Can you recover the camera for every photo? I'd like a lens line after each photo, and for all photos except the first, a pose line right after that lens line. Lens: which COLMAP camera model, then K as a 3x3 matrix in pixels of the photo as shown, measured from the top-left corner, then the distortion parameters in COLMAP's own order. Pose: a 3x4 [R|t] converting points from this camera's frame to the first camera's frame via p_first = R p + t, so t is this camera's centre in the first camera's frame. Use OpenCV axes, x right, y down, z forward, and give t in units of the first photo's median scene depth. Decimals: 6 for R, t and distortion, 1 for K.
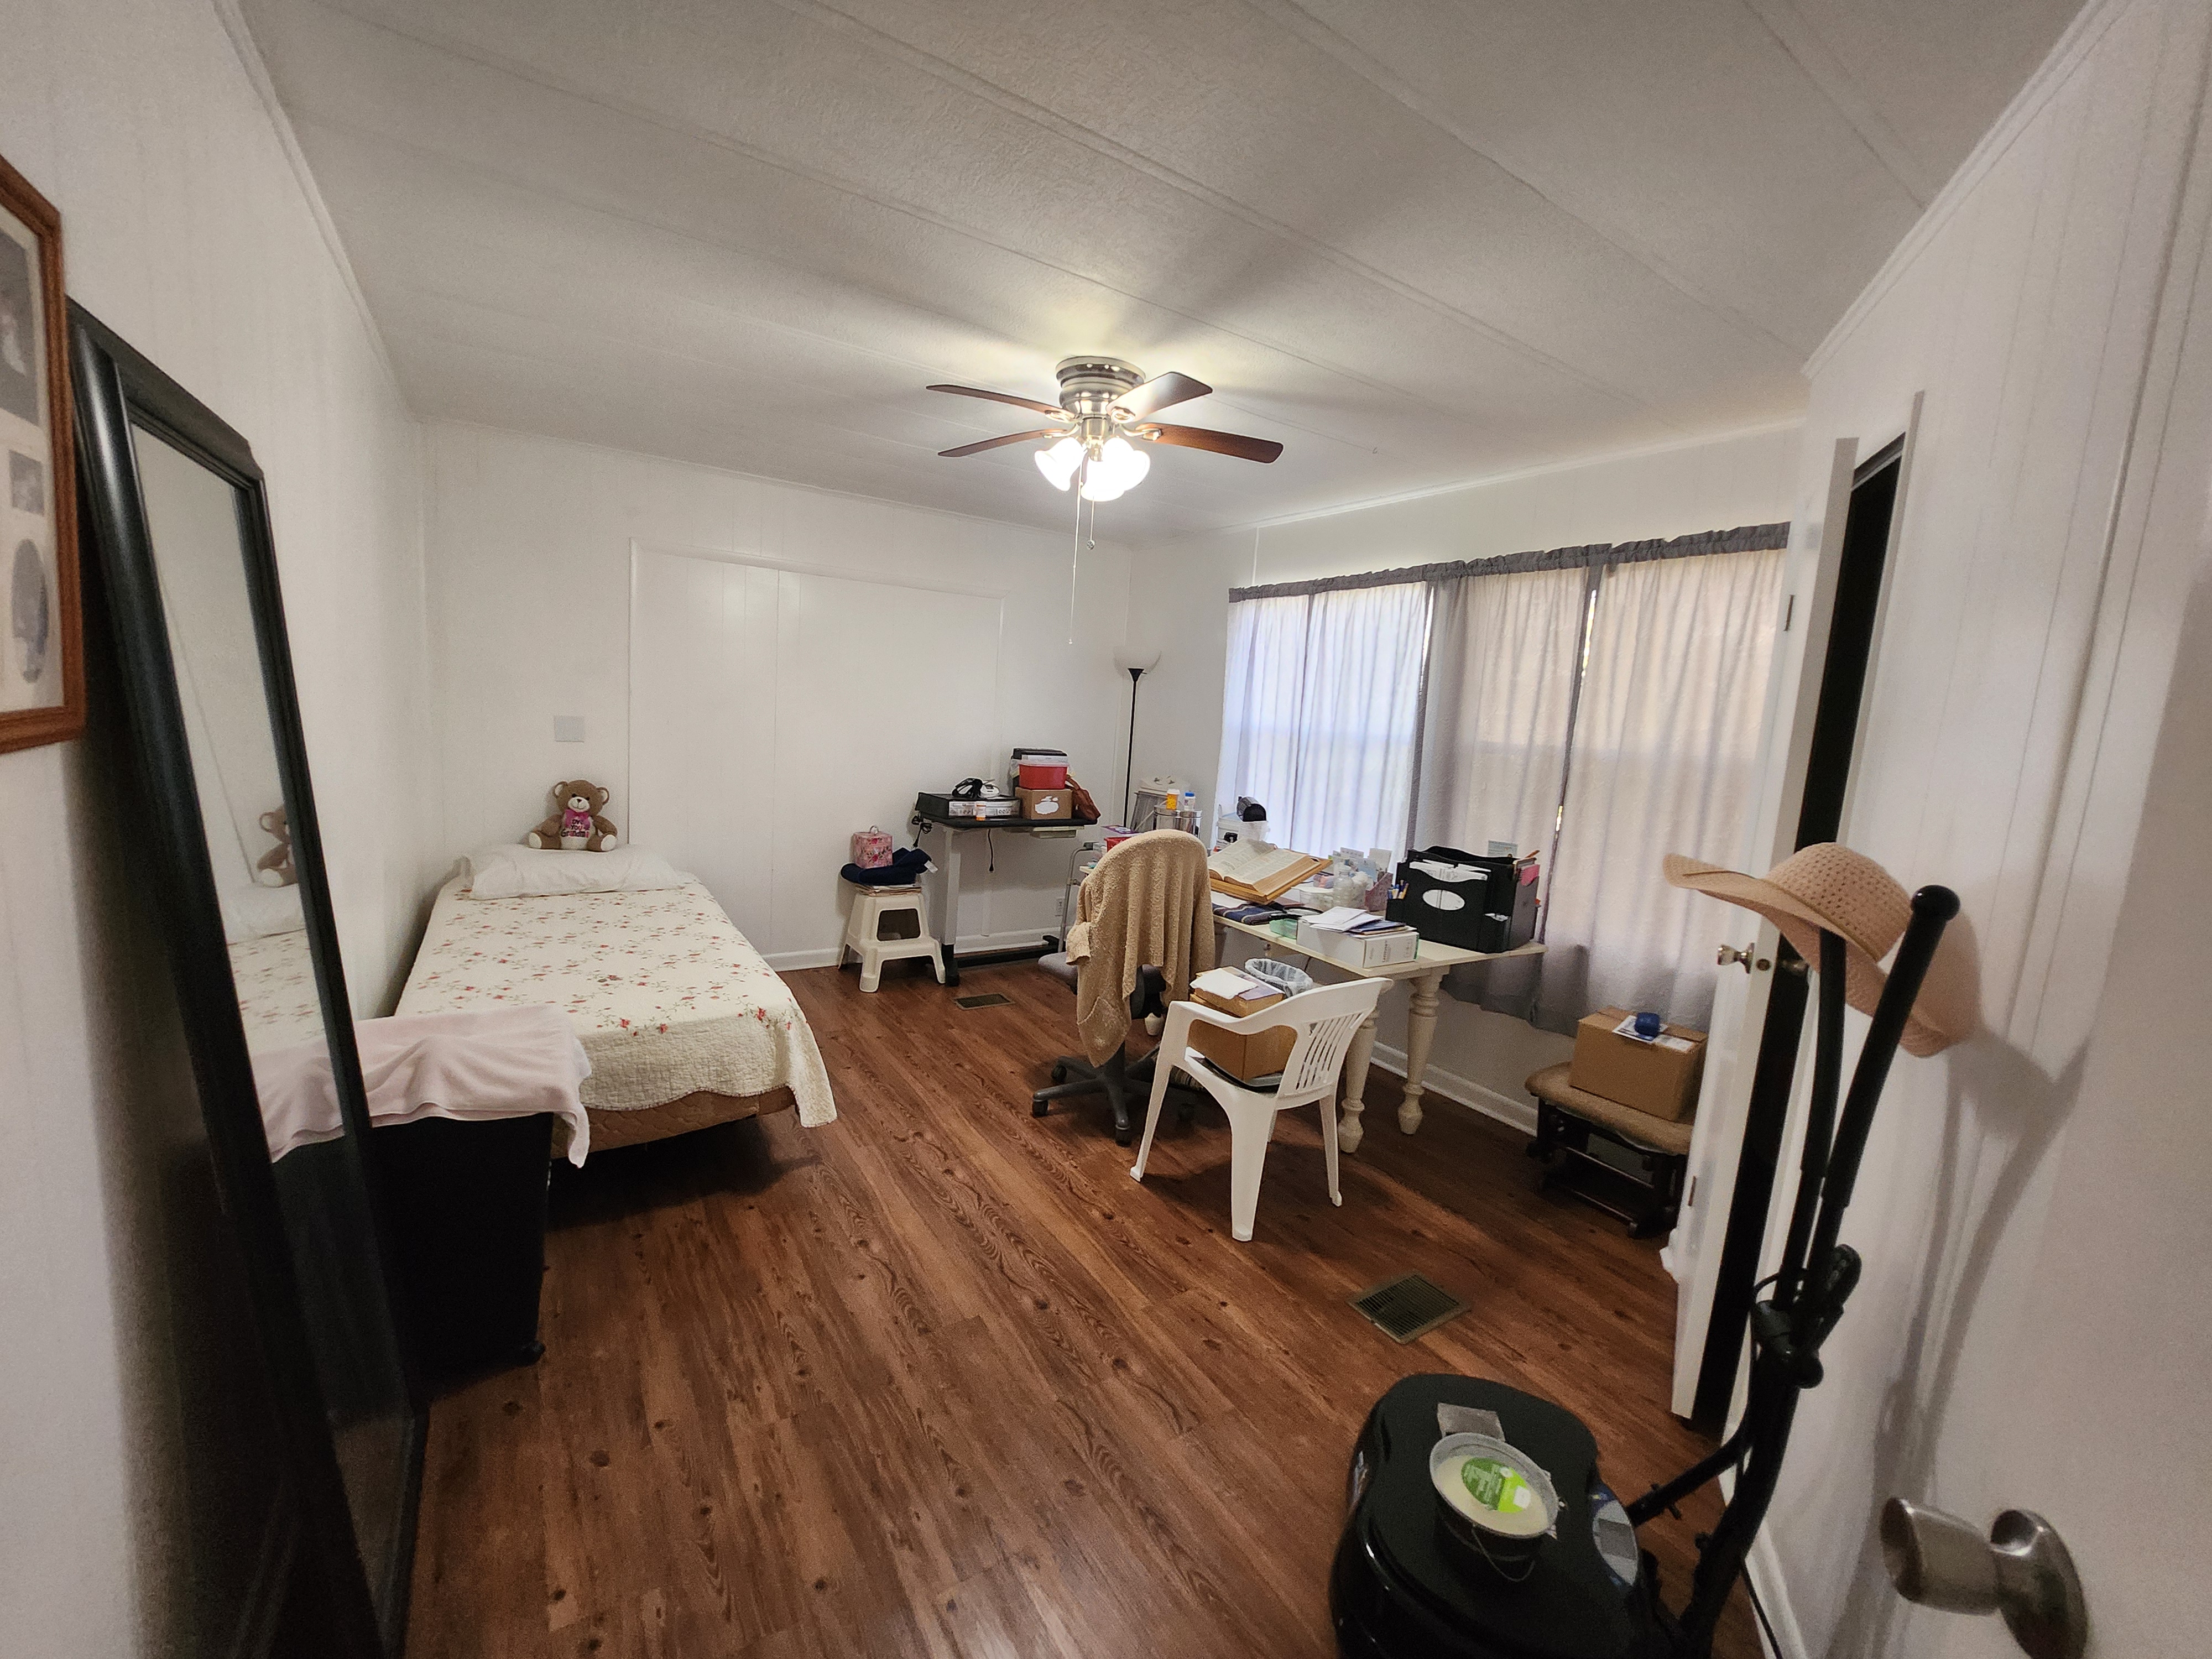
lens RADIAL K [[881.8, 0, 1106.0], [0, 881.8, 829.5], [0, 0, 1]] dist [-0.017245, -0.000459]
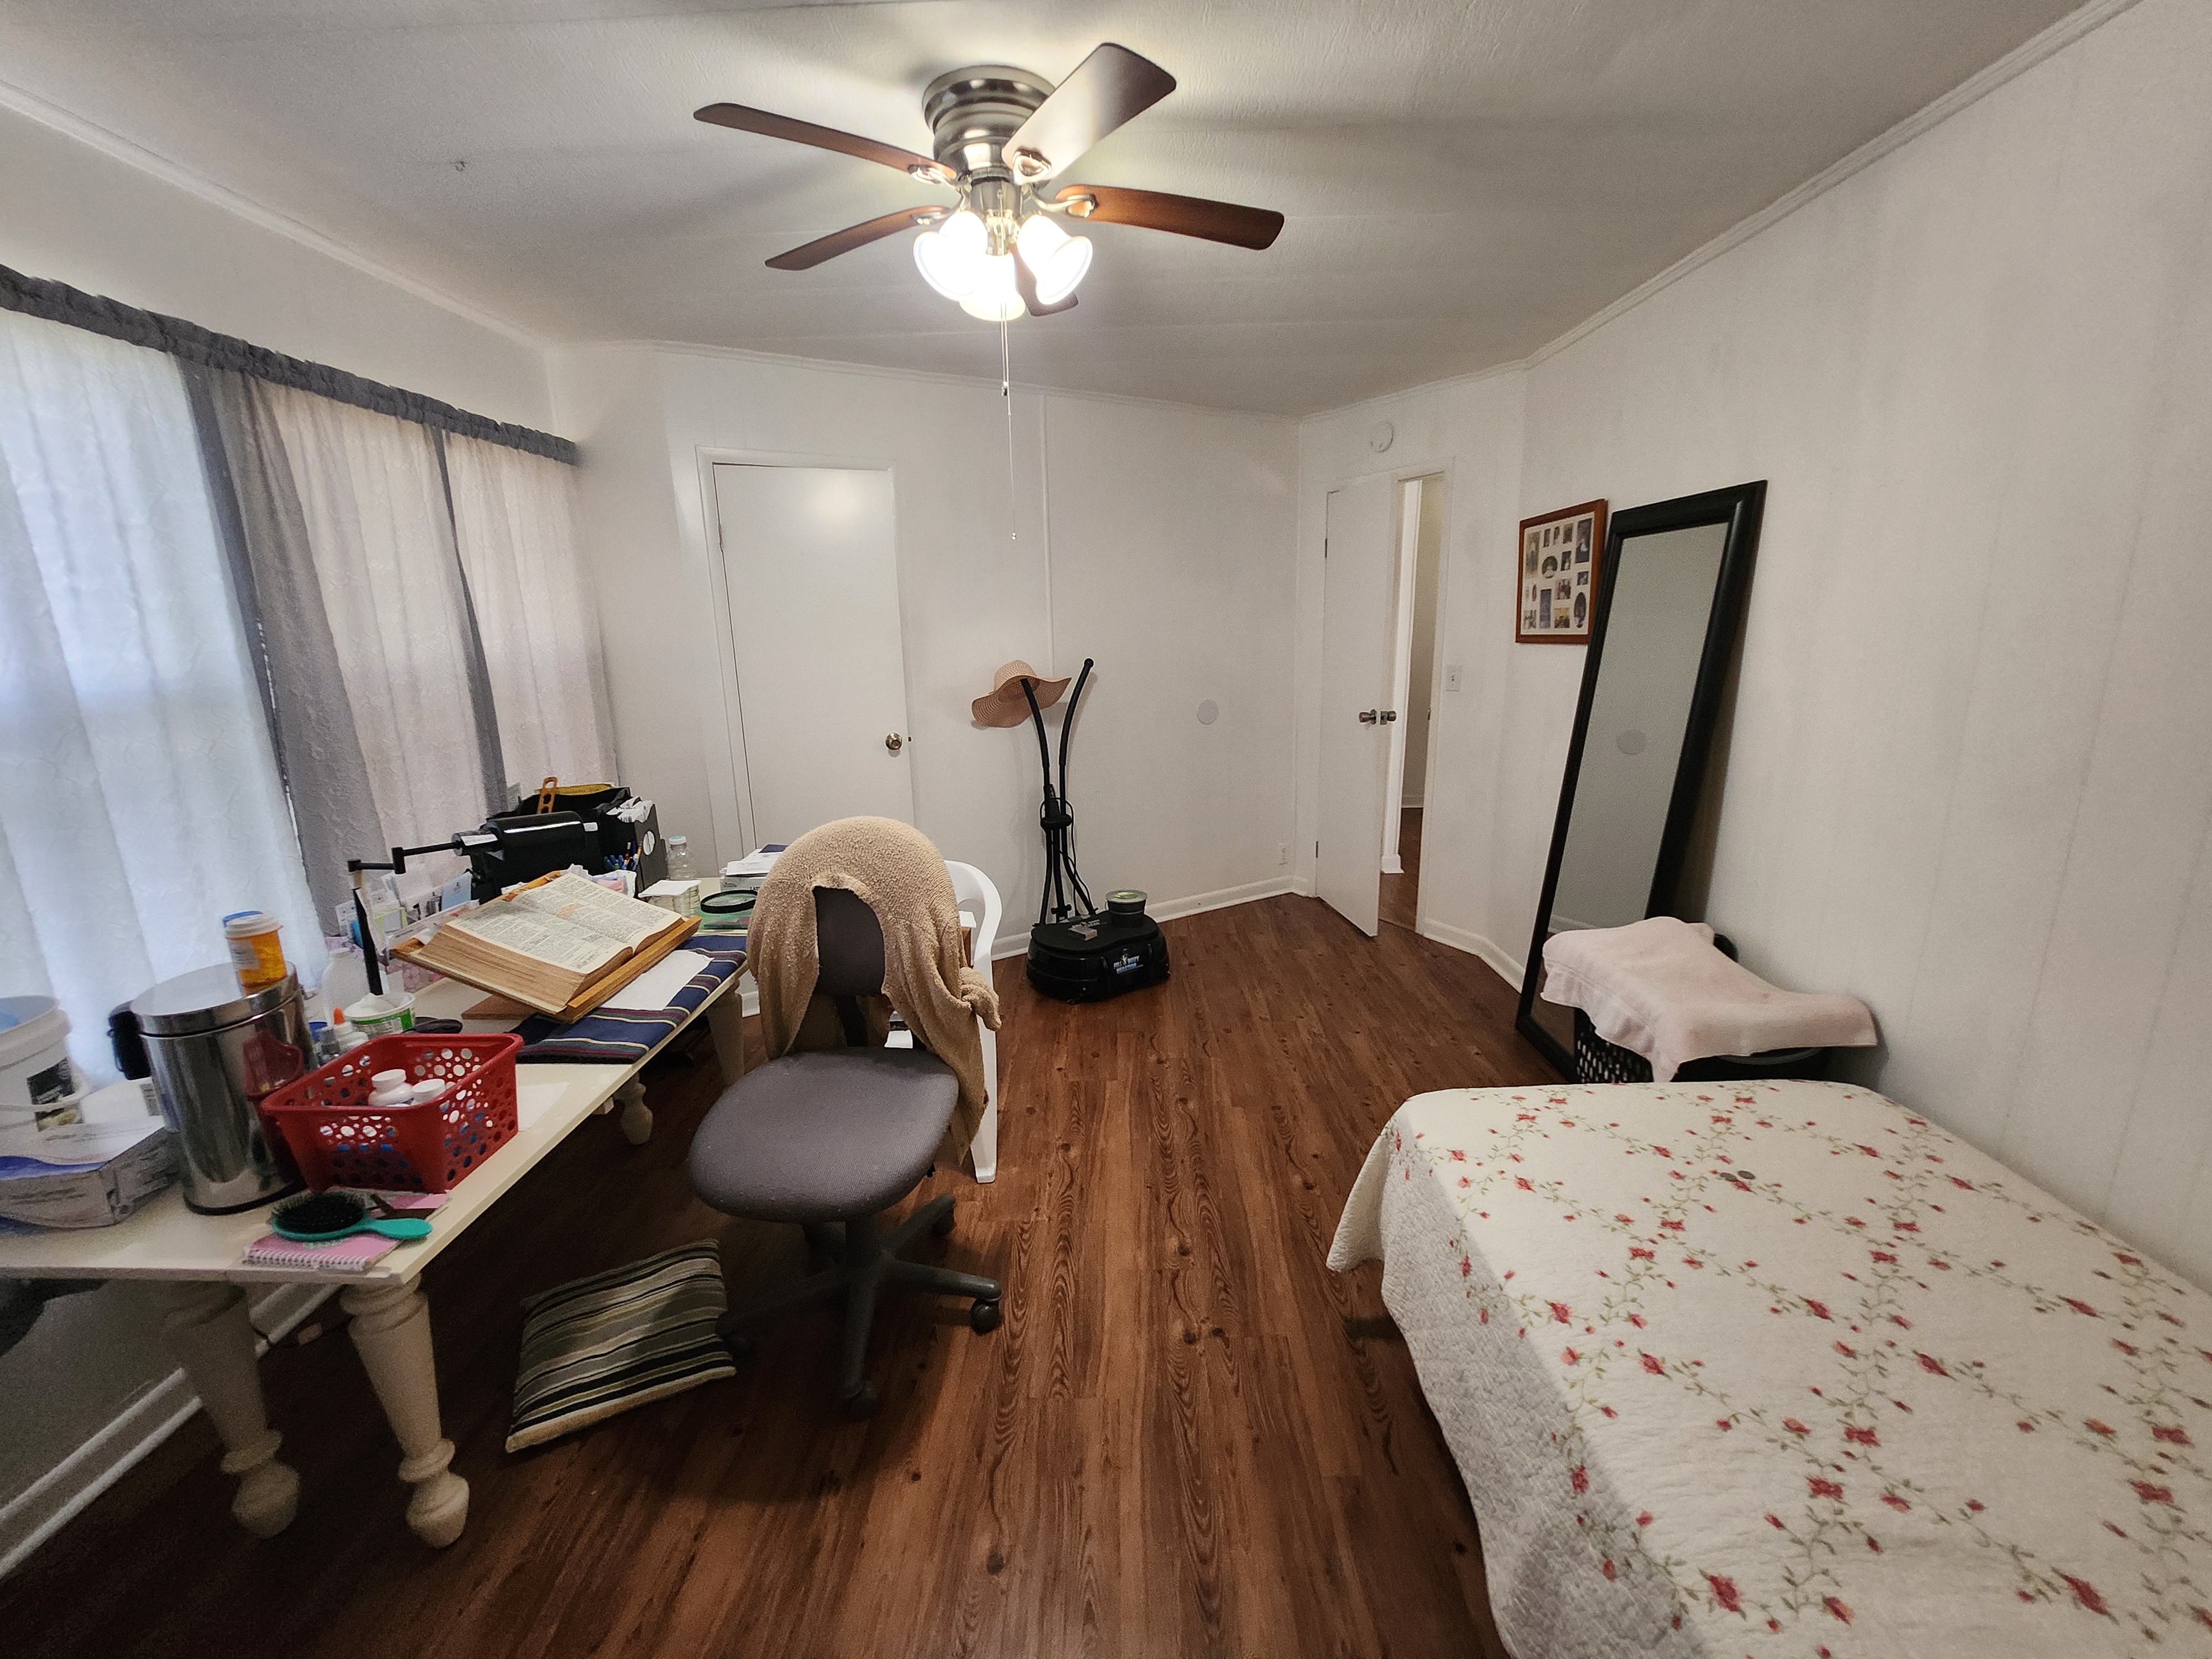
lens RADIAL K [[881.8, 0, 1106.0], [0, 881.8, 829.5], [0, 0, 1]] dist [-0.017245, -0.000459]
pose [[-0.828990, -0.172104, 0.532123, -0.455804], [0.048381, 0.925837, 0.374815, -0.240238], [-0.557166, 0.336462, -0.759183, 1.455868]]
